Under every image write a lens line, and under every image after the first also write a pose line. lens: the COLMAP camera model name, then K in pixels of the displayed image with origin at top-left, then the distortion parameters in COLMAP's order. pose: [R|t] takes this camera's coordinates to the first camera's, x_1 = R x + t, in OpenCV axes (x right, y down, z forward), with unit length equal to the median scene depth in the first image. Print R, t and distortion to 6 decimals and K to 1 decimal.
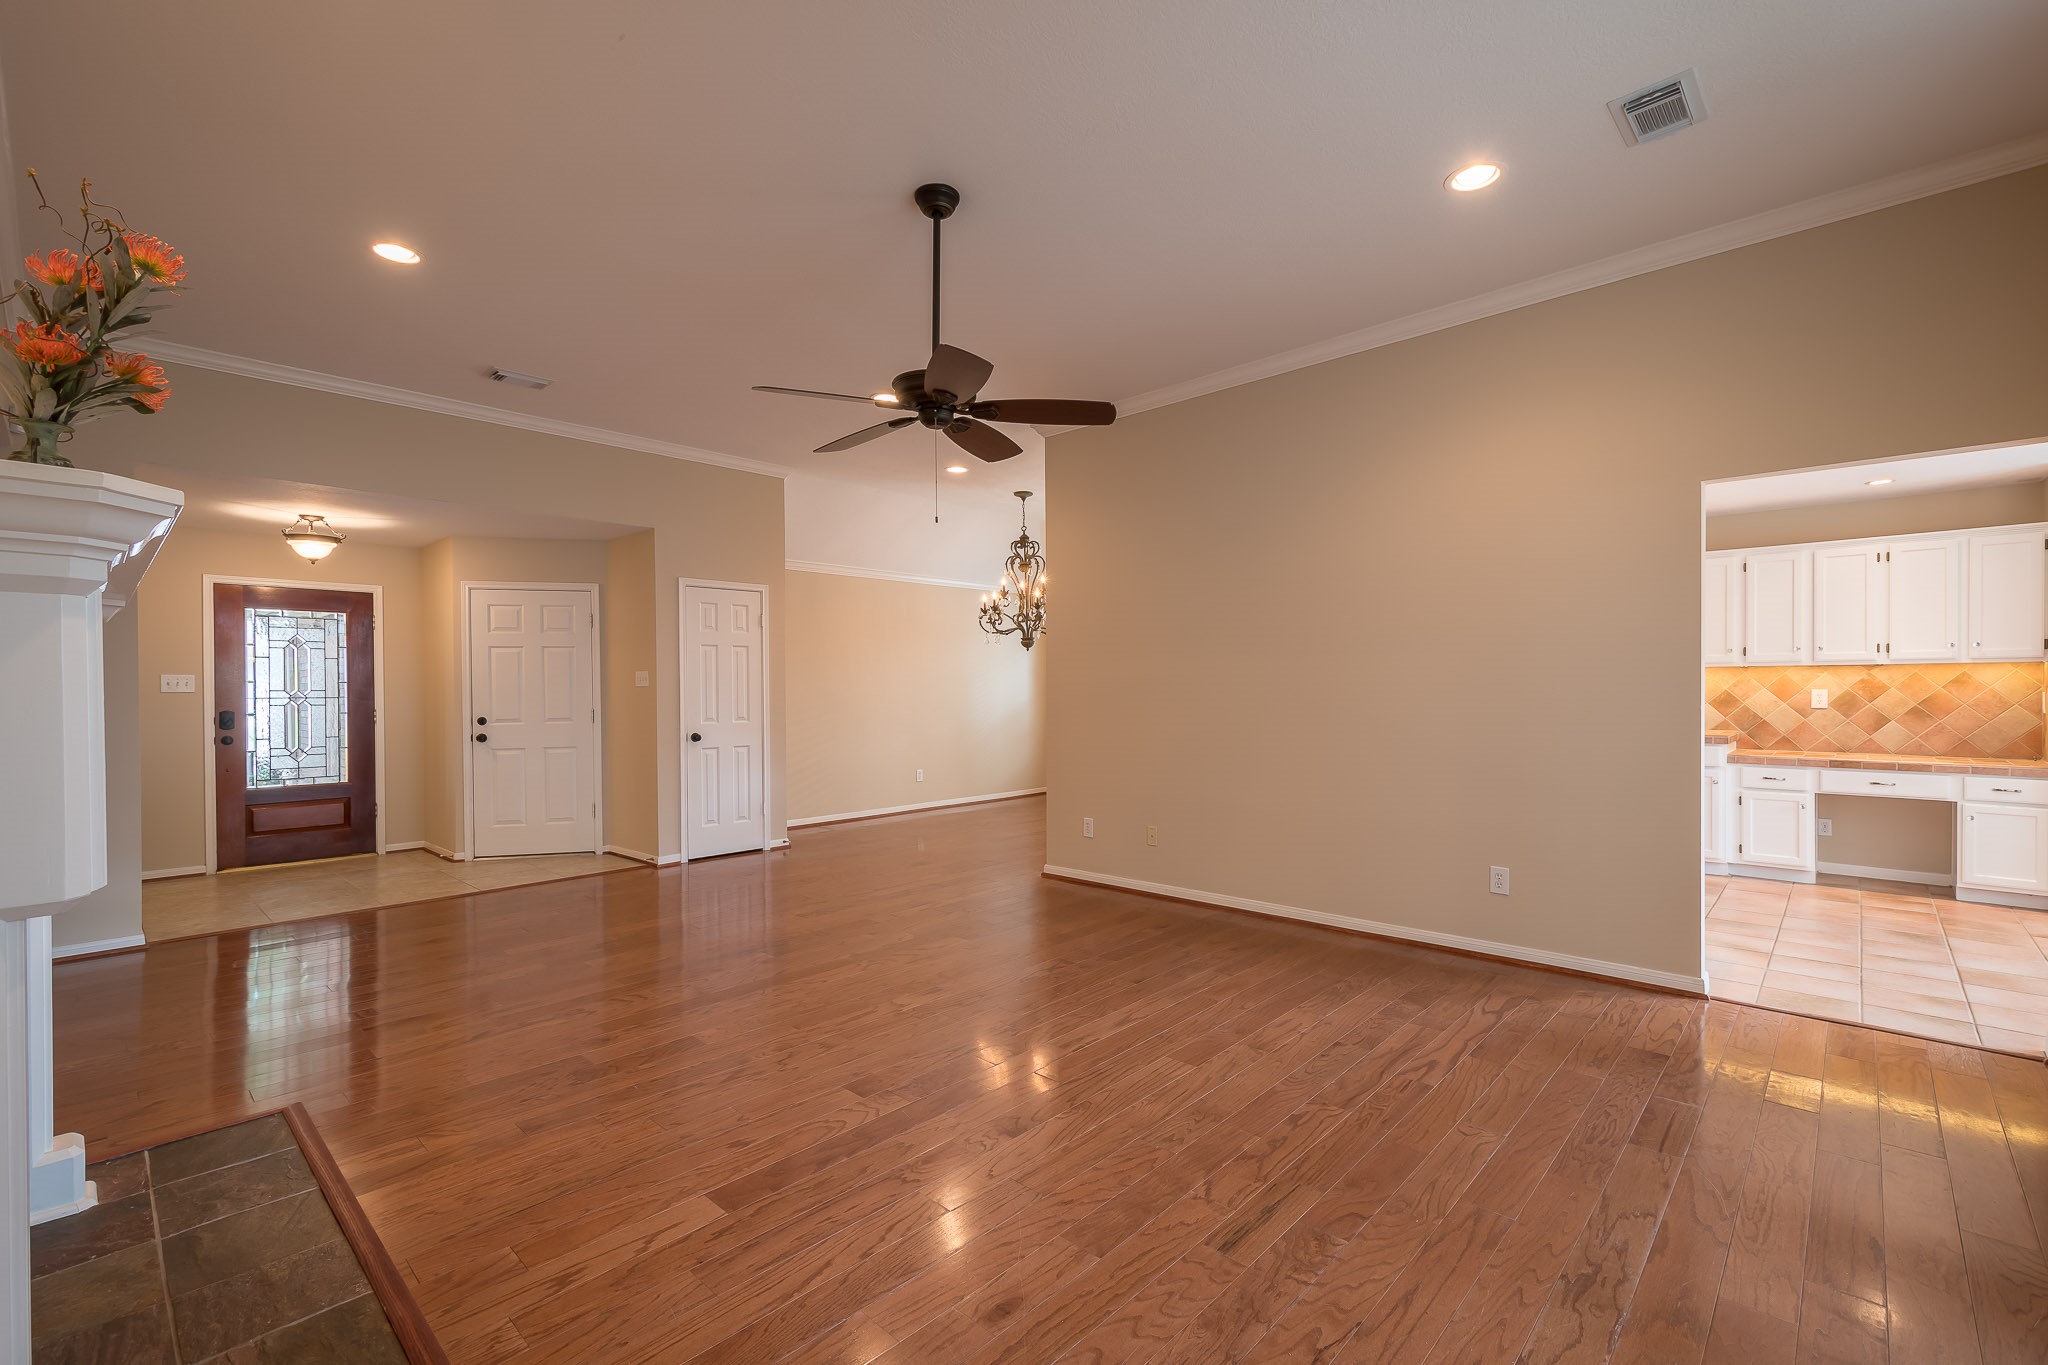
lens RADIAL K [[890.2, 0, 1029.6], [0, 890.2, 689.0], [0, 0, 1]] dist [0.013043, -0.000119]
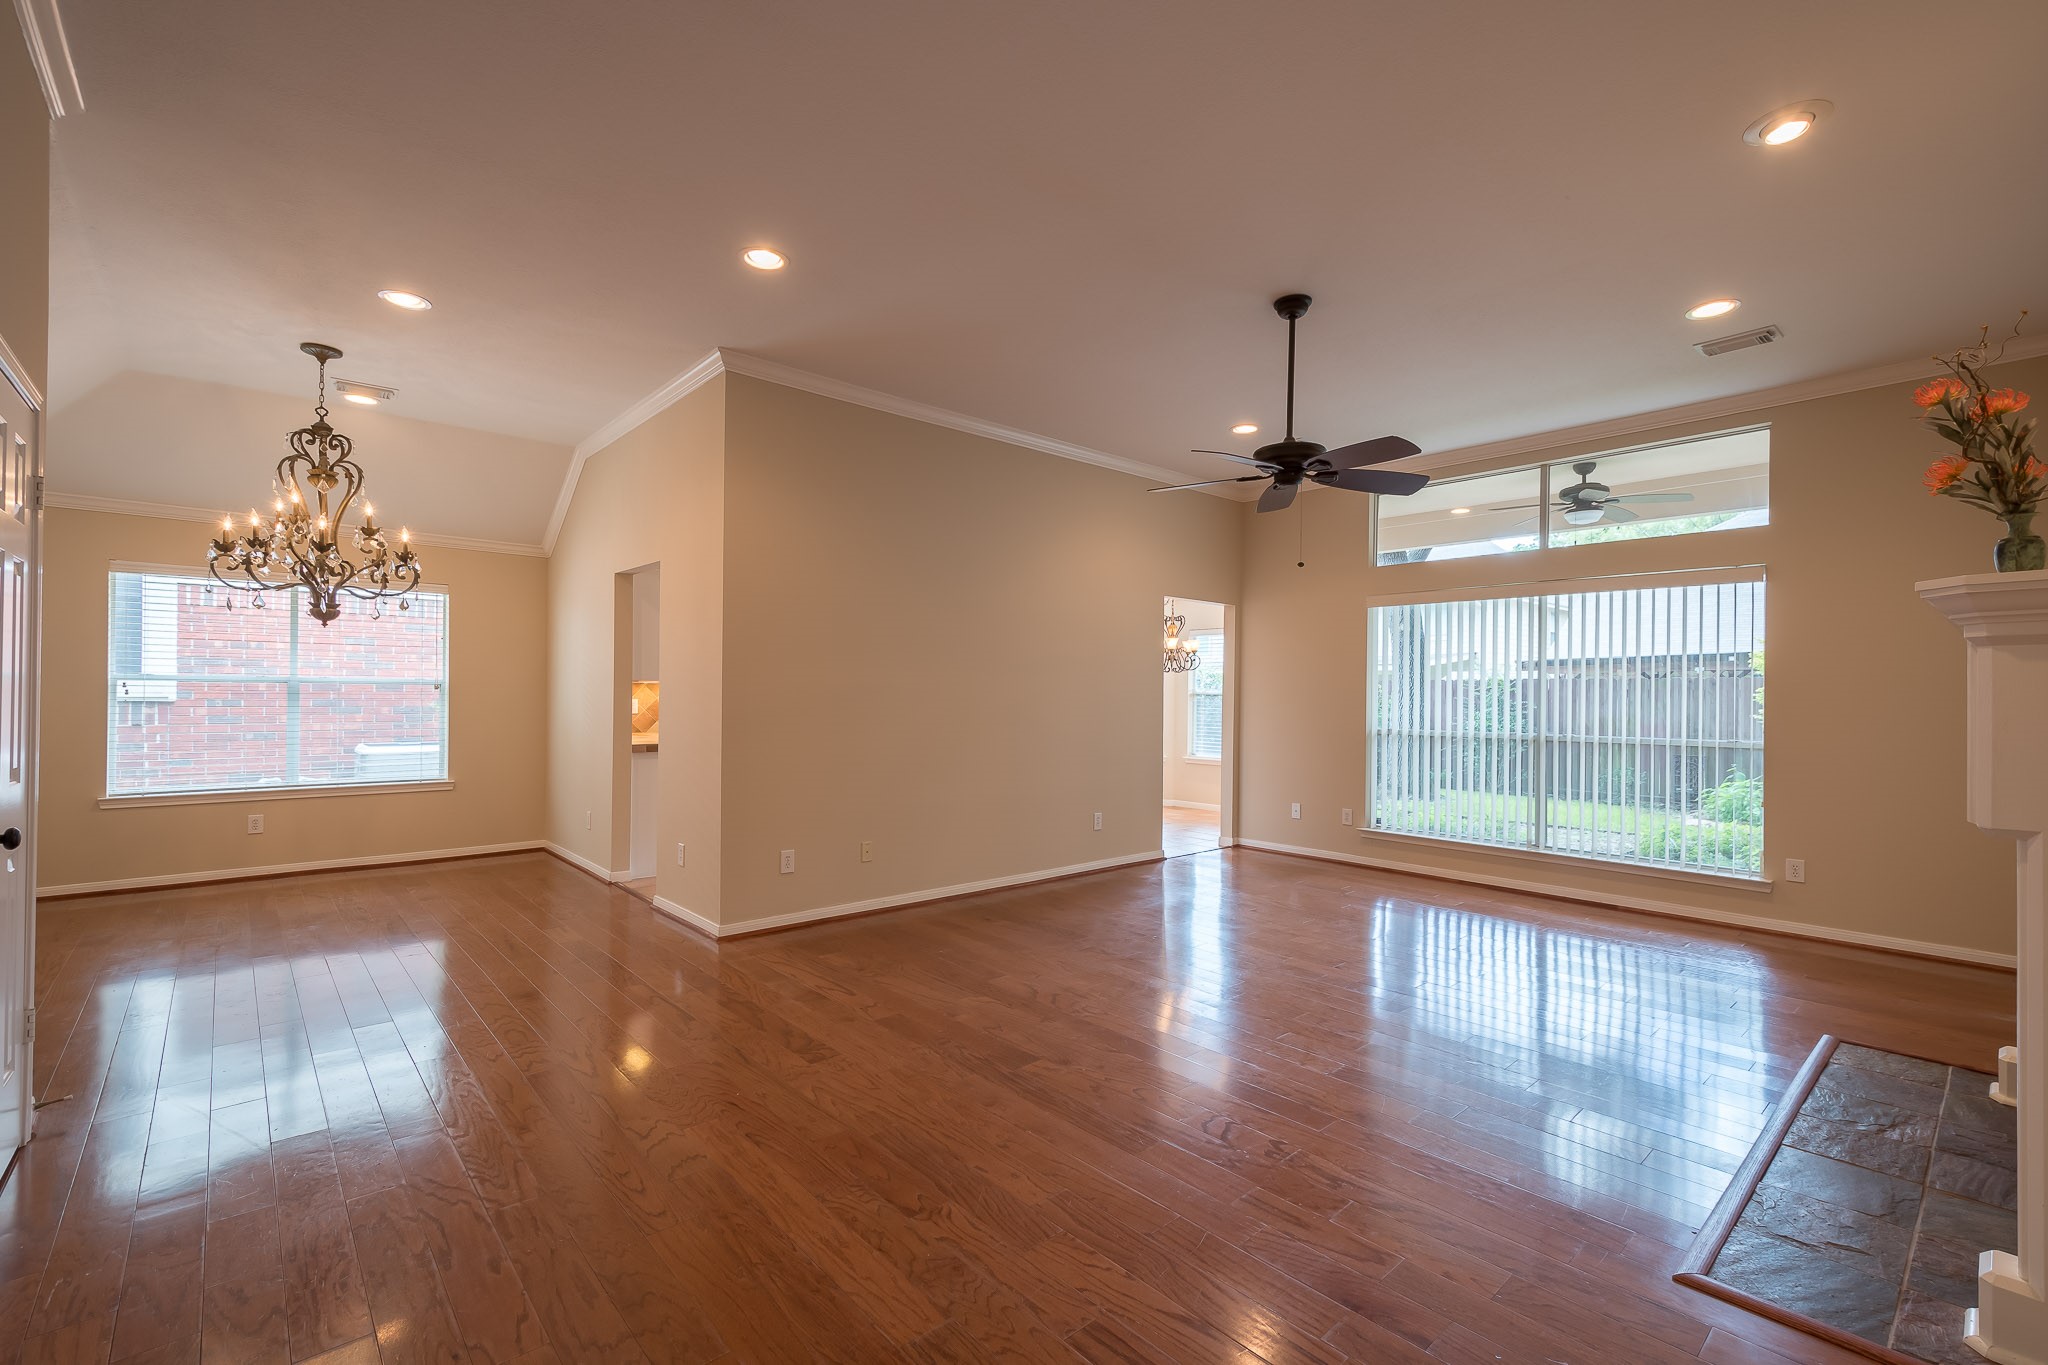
lens RADIAL K [[890.2, 0, 1025.7], [0, 890.2, 689.6], [0, 0, 1]] dist [0.013043, -0.000119]
pose [[0.091538, 0.014259, 0.995699, -0.690950], [-0.013265, 0.999826, -0.013099, 0.000277], [-0.995713, -0.012009, 0.091711, 0.634182]]
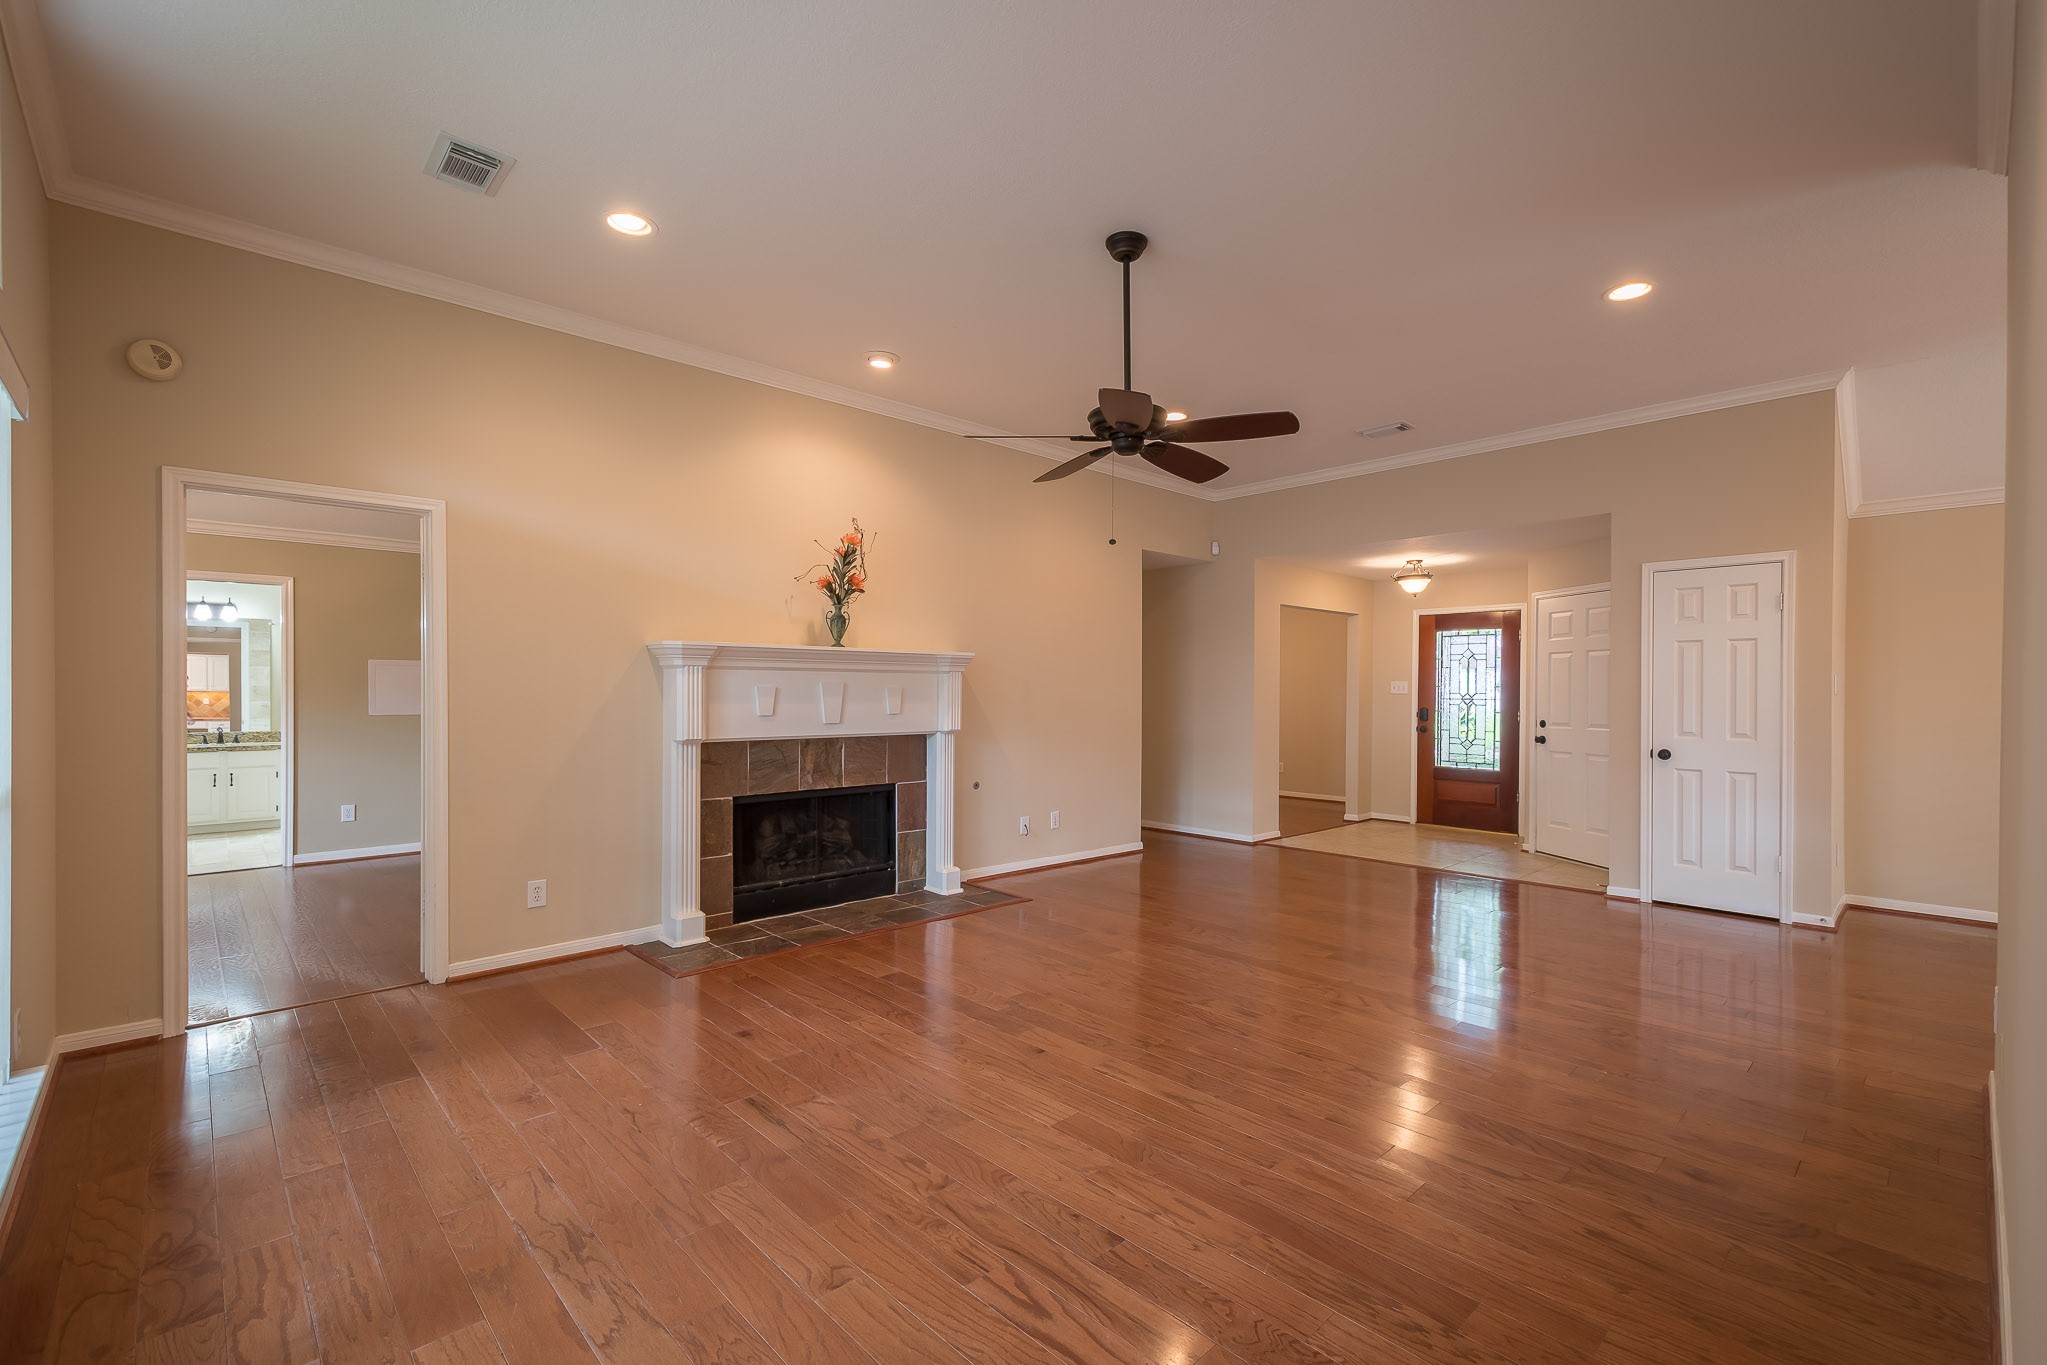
lens RADIAL K [[889.7, 0, 1034.6], [0, 889.7, 690.5], [0, 0, 1]] dist [0.013043, -0.000119]
pose [[-0.059166, 0.005190, -0.998235, 0.507204], [-0.006999, 0.999960, 0.005613, -0.005521], [0.998224, 0.007318, -0.059127, 0.491941]]
